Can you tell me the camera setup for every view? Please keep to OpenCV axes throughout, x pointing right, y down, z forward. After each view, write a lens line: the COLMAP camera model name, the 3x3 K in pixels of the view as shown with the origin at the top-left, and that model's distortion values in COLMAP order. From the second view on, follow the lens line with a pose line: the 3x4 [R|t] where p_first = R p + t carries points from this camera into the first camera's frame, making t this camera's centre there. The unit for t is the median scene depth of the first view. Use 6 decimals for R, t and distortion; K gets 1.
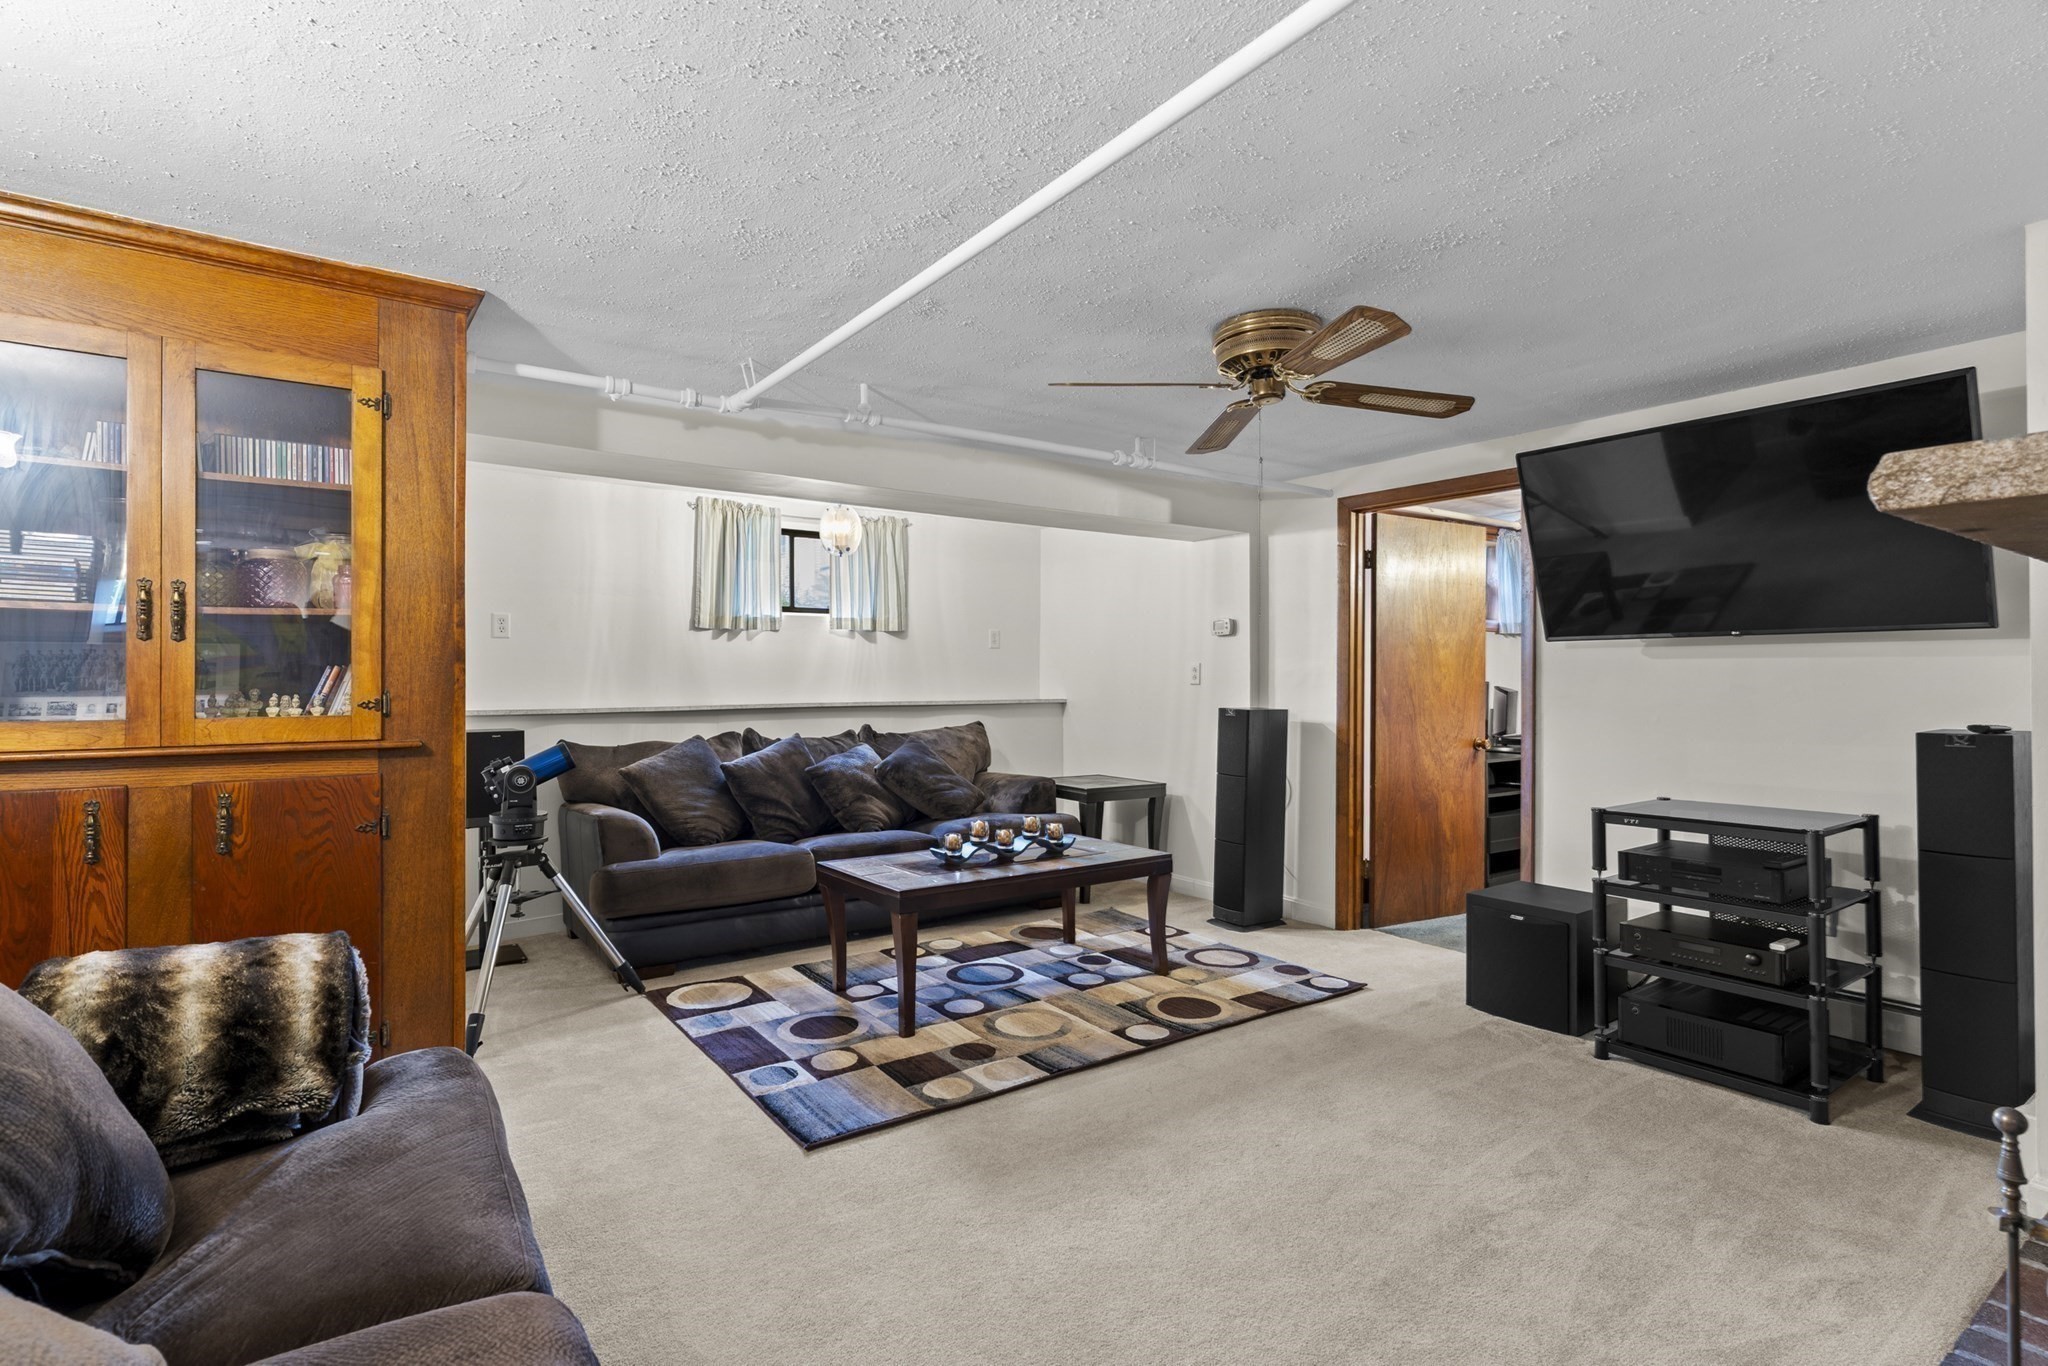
lens RADIAL K [[1003.4, 0, 1024.0], [0, 1003.4, 683.0], [0, 0, 1]] dist [-0.000239, 0.000037]
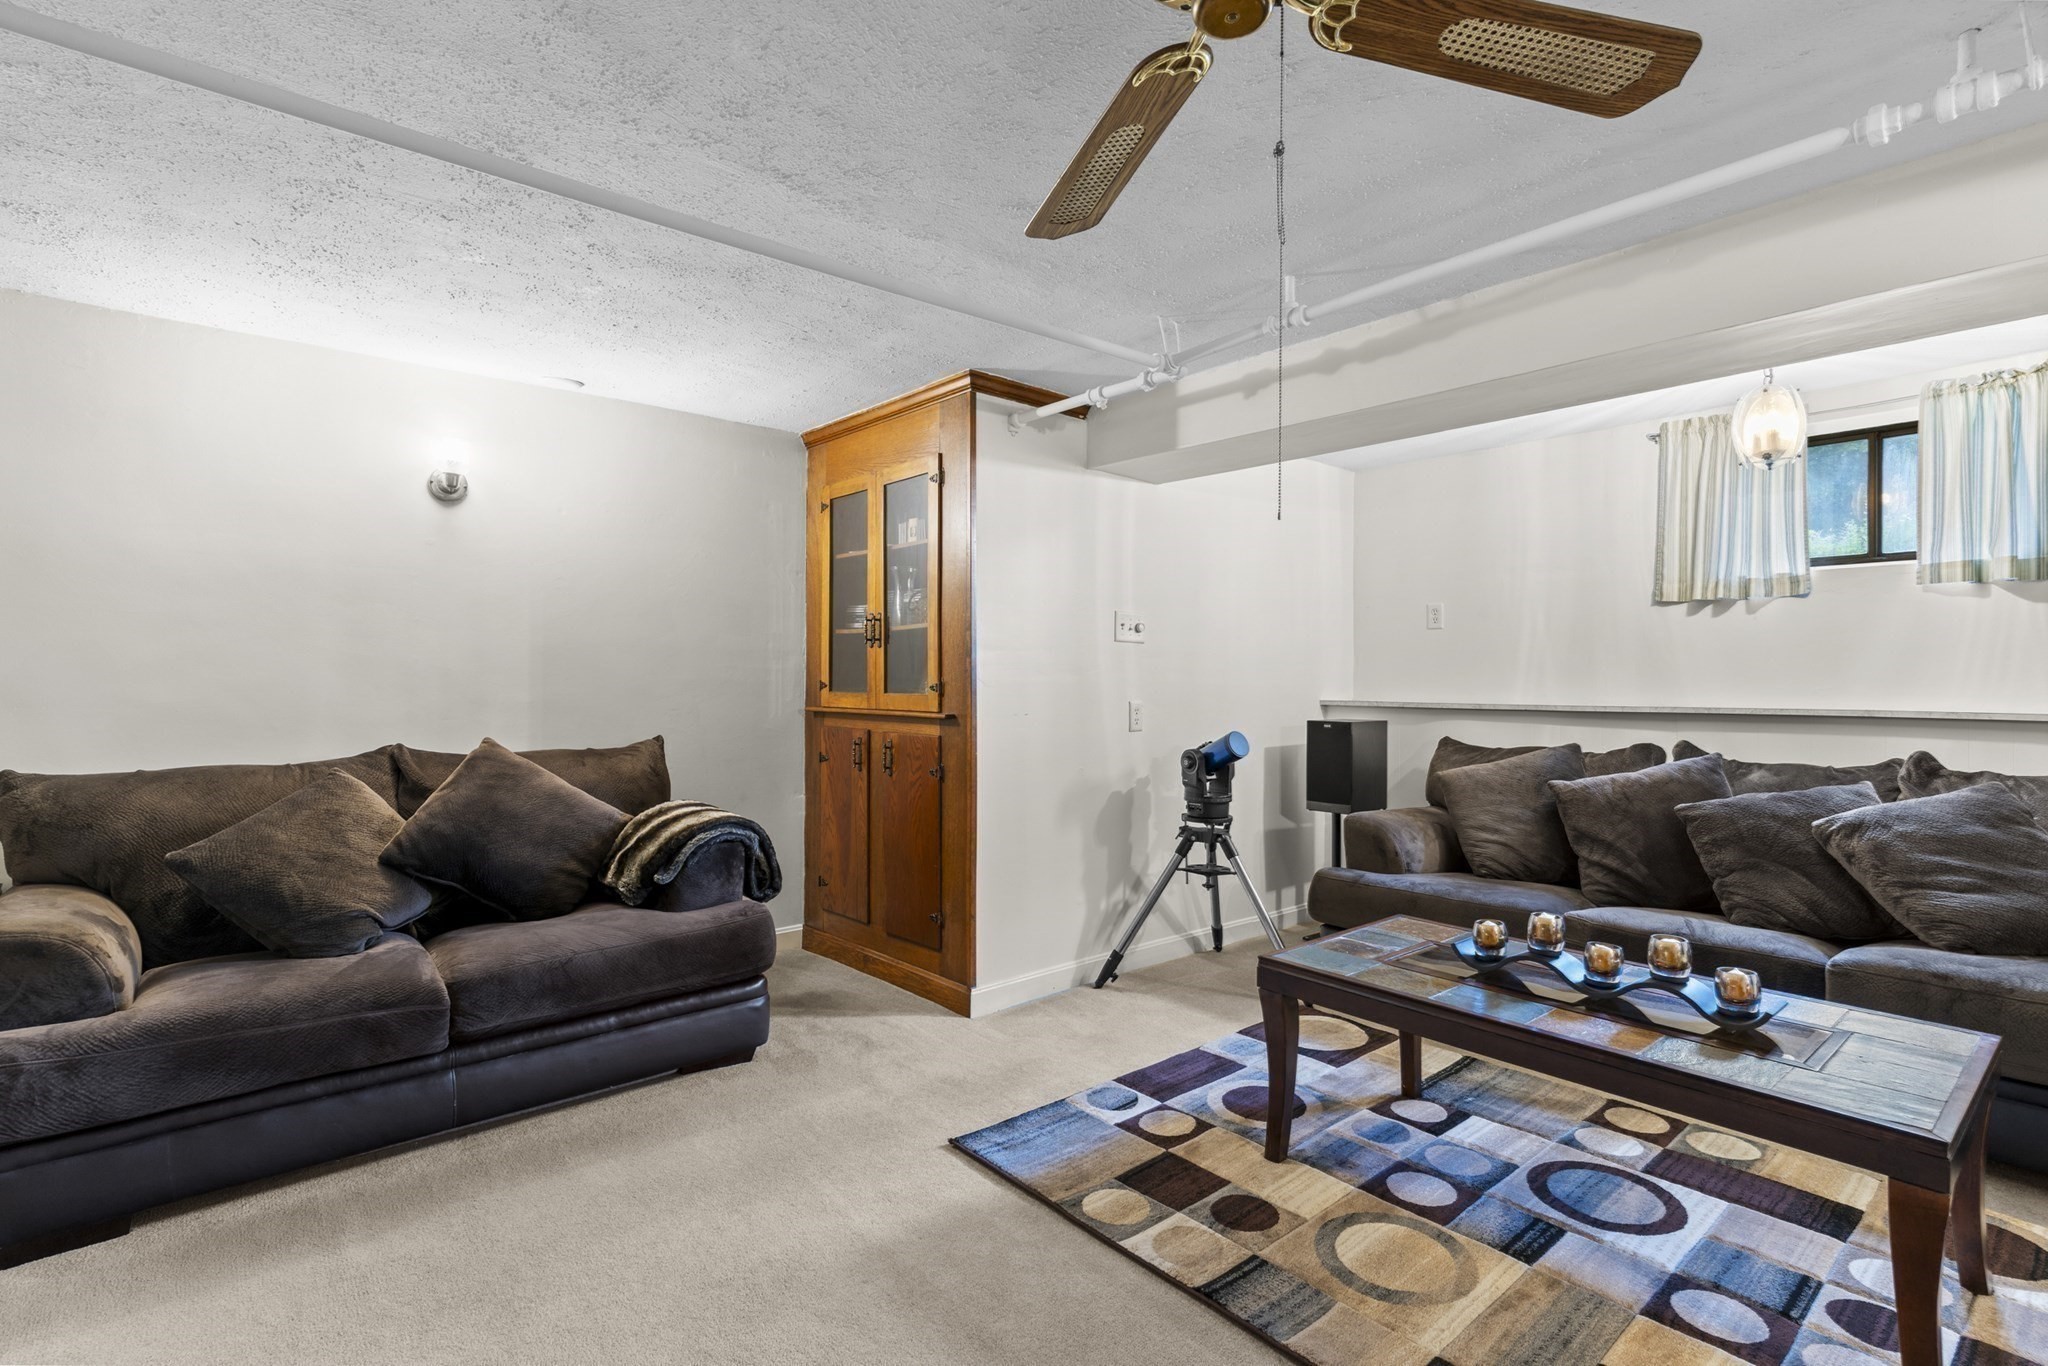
lens RADIAL K [[975.3, 0, 1029.7], [0, 975.3, 671.2], [0, 0, 1]] dist [0.002177, 0.000779]
pose [[0.084625, -0.004133, -0.996404, 0.518067], [-0.006095, 0.999971, -0.004665, 0.003585], [0.996394, 0.006468, 0.084598, 0.690979]]
